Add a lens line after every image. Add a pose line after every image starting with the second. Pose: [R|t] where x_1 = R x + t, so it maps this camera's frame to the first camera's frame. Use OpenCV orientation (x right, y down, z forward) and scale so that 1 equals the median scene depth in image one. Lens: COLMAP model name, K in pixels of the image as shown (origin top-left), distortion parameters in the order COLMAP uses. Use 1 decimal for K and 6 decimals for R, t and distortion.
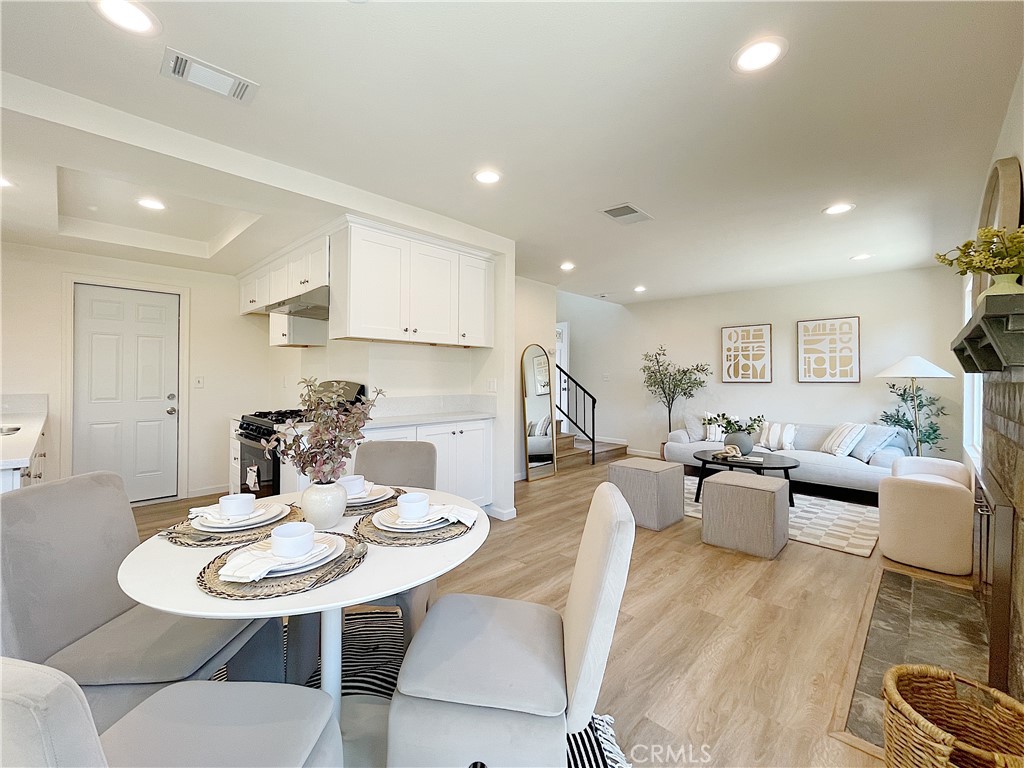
lens RADIAL K [[431.6, 0, 512.1], [0, 431.6, 375.8], [0, 0, 1]] dist [-0.002937, 0.001036]
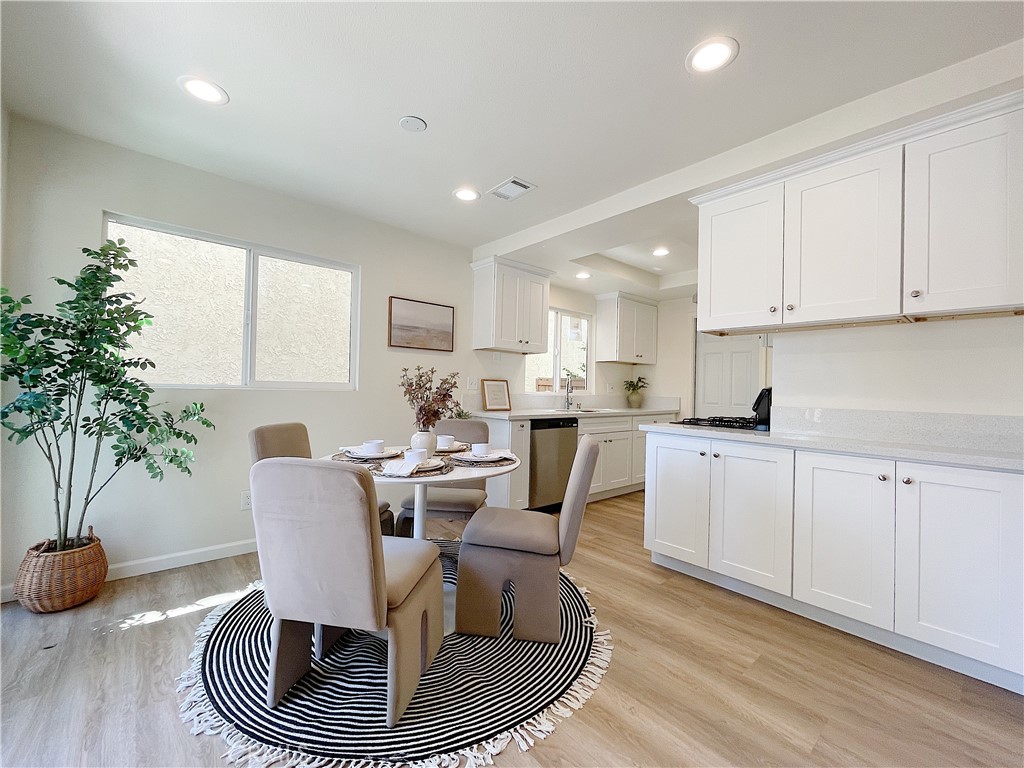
lens RADIAL K [[423.0, 0, 511.6], [0, 423.0, 386.1], [0, 0, 1]] dist [-0.001395, 0.000152]
pose [[-0.086209, -0.012017, -0.996205, 0.373918], [-0.025443, 0.999628, -0.009856, 0.028974], [0.995952, 0.024497, -0.086483, 0.487955]]
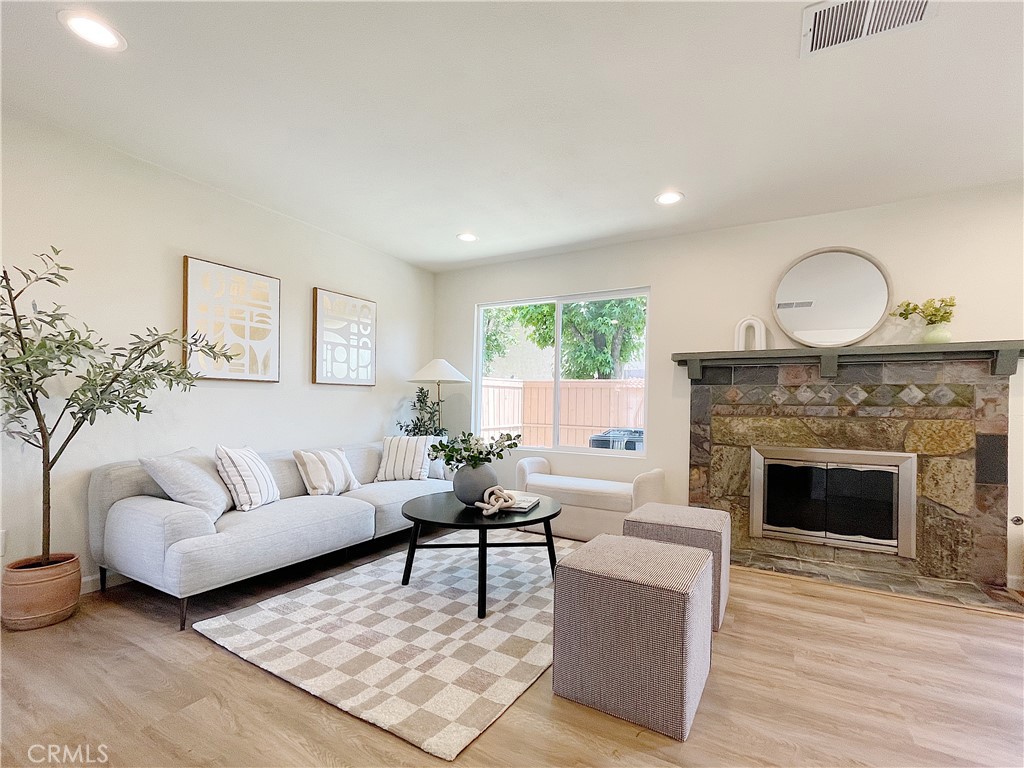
lens RADIAL K [[456.4, 0, 533.1], [0, 456.4, 404.4], [0, 0, 1]] dist [-0.013928, 0.010377]
pose [[-0.265479, -0.008126, 0.964082, -0.093463], [-0.021019, 0.999776, 0.002639, 0.049130], [-0.963887, -0.019563, -0.265590, 1.143429]]
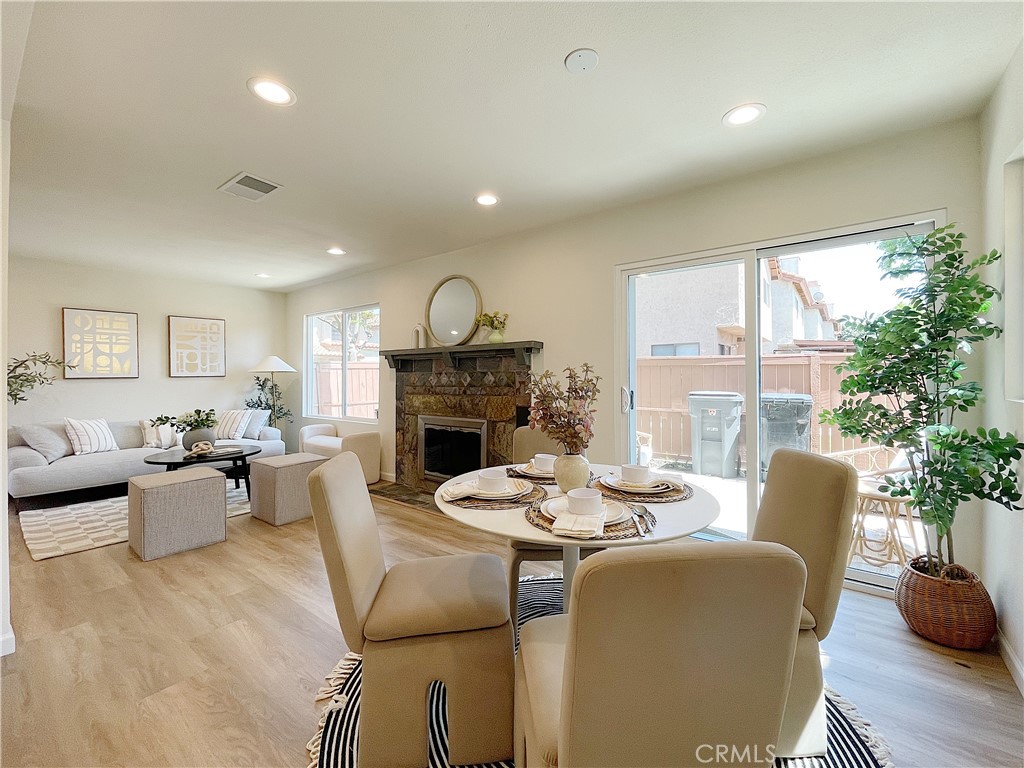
lens RADIAL K [[427.1, 0, 509.1], [0, 427.1, 374.3], [0, 0, 1]] dist [0.001282, 0.000765]
pose [[-0.105006, -0.001804, 0.994470, -0.522176], [0.002427, 0.999995, 0.002070, 0.011041], [-0.994469, 0.002631, -0.105002, 0.431117]]
